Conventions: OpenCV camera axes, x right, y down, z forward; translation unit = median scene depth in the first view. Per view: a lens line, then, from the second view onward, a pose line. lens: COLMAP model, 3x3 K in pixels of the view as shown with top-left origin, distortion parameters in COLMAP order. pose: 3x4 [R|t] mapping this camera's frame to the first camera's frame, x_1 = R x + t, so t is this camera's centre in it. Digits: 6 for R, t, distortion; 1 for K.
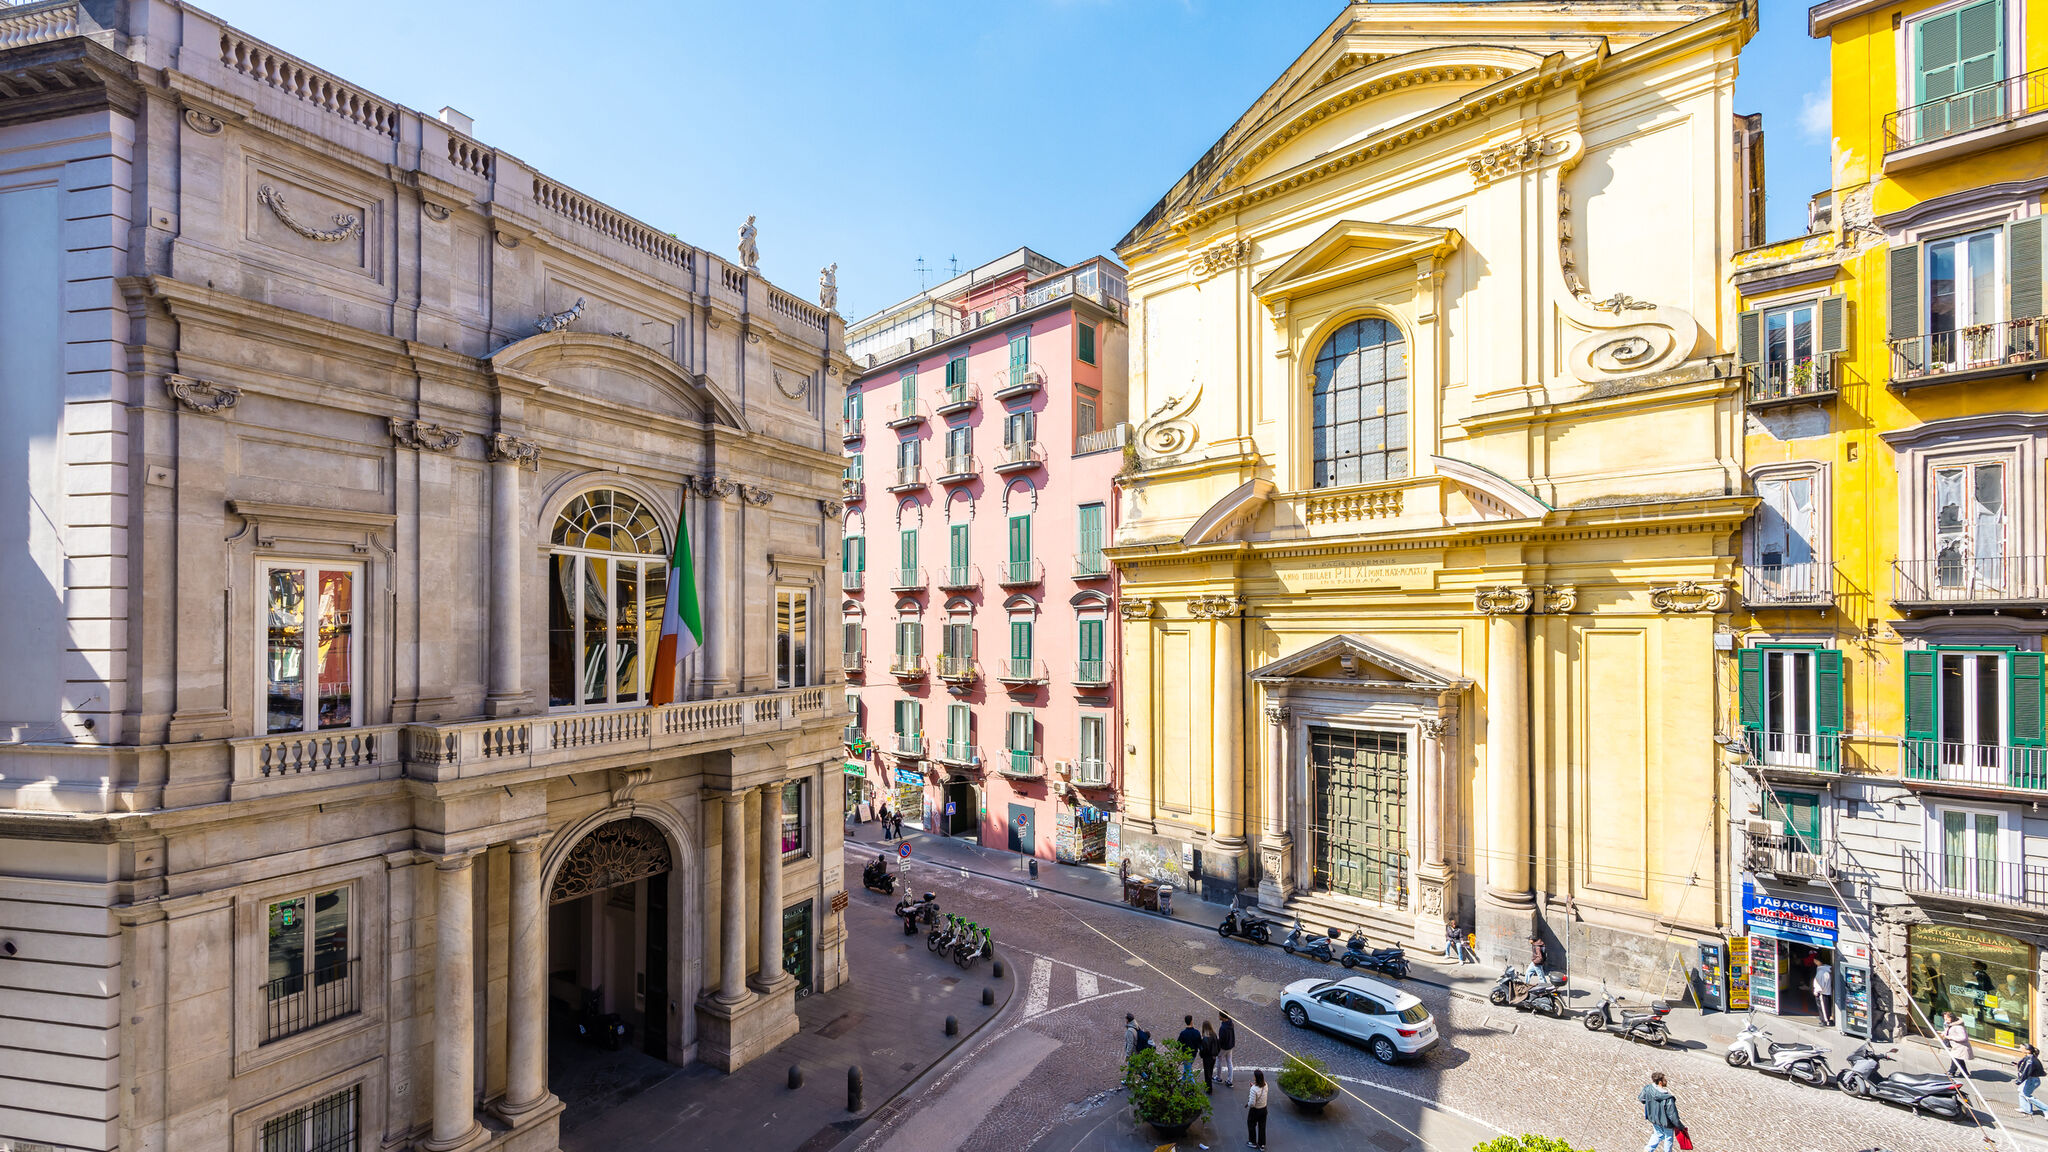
lens RADIAL K [[839.4, 0, 1048.8], [0, 839.4, 619.3], [0, 0, 1]] dist [0.001214, 0.000019]
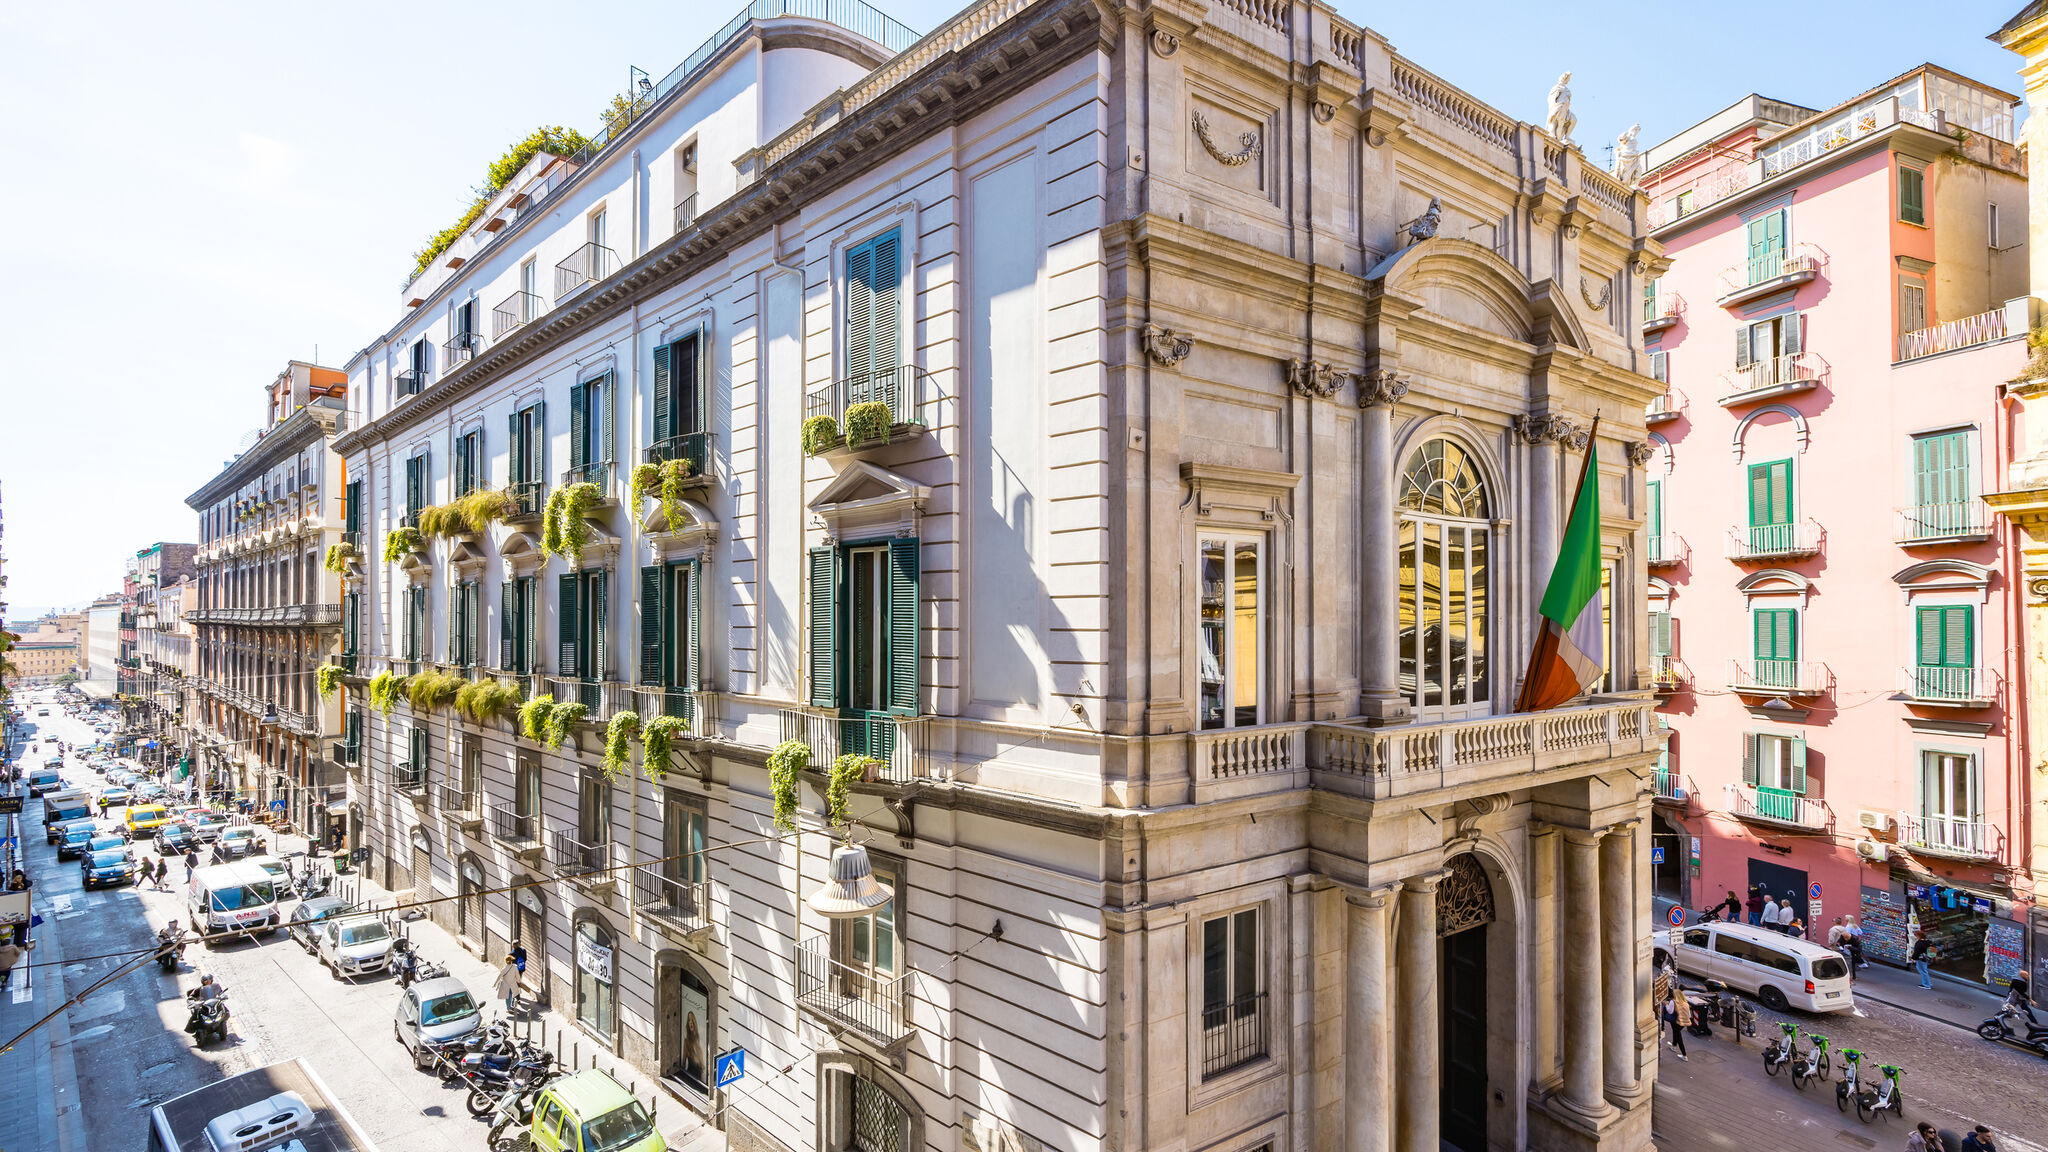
lens RADIAL K [[828.7, 0, 990.0], [0, 828.7, 608.0], [0, 0, 1]] dist [-0.007302, -0.000172]
pose [[0.856776, -0.003752, -0.515675, -0.611411], [0.001462, 0.999987, -0.004848, 0.013440], [0.515686, 0.003400, 0.856771, 0.127704]]
